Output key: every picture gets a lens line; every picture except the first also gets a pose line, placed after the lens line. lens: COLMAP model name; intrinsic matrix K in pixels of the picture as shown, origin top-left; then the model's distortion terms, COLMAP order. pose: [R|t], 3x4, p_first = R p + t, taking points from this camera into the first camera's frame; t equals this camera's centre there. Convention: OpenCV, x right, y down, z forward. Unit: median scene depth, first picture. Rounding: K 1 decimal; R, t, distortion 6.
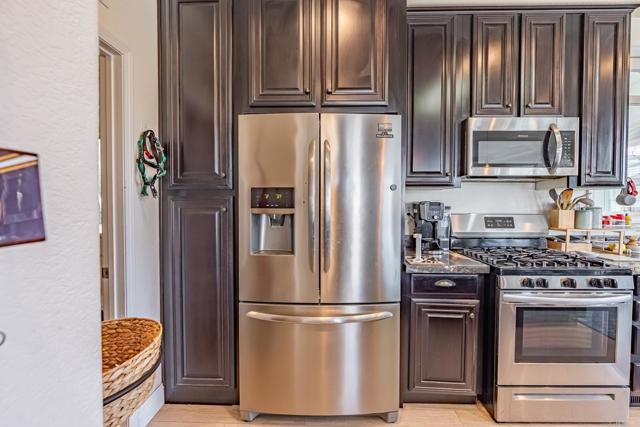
lens RADIAL K [[260.0, 0, 321.8], [0, 260.0, 207.8], [0, 0, 1]] dist [-0.000678, 0.000046]
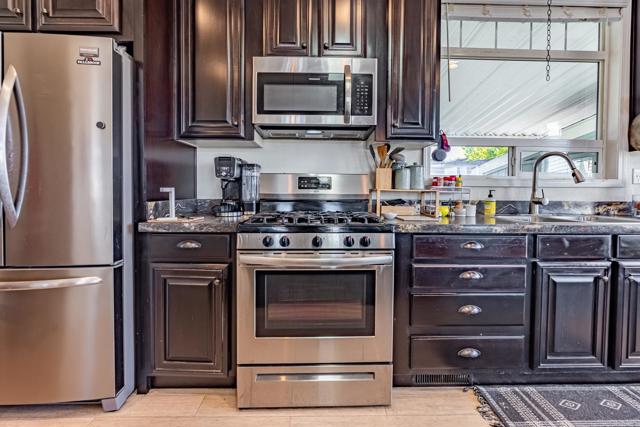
lens RADIAL K [[263.2, 0, 320.4], [0, 263.2, 197.0], [0, 0, 1]] dist [-0.002644, -0.000206]
pose [[0.999377, 0.003802, 0.035099, 0.867792], [-0.003797, 0.999993, -0.000189, 0.134665], [-0.035100, 0.000055, 0.999384, 0.134917]]
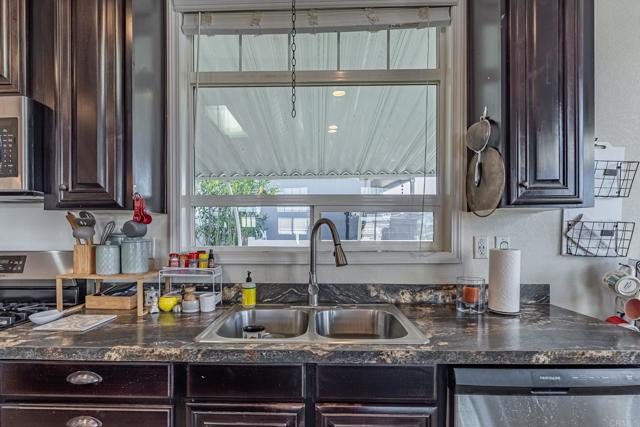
lens RADIAL K [[303.5, 0, 310.4], [0, 303.5, 234.9], [0, 0, 1]] dist [-0.001393, -0.000691]
pose [[0.999875, -0.005380, -0.014869, 1.900697], [0.005221, 0.999929, -0.010739, -0.006846], [0.014925, 0.010660, 0.999832, 0.328256]]
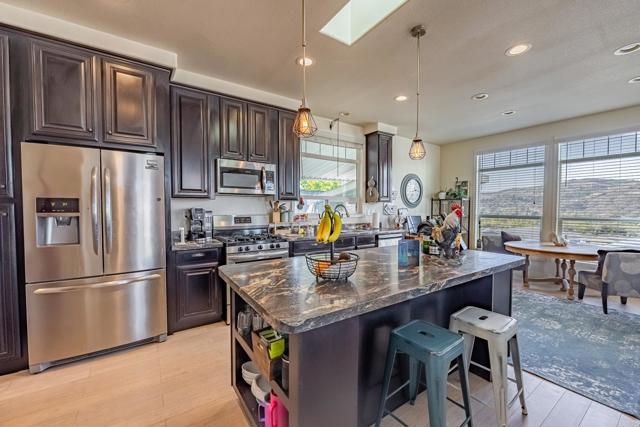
lens RADIAL K [[260.6, 0, 318.9], [0, 260.6, 216.4], [0, 0, 1]] dist [-0.000745, -0.000136]
pose [[0.816570, -0.019426, 0.576920, 0.134341], [0.013543, 0.999803, 0.014497, 0.018609], [-0.577088, -0.004025, 0.816672, -0.886595]]
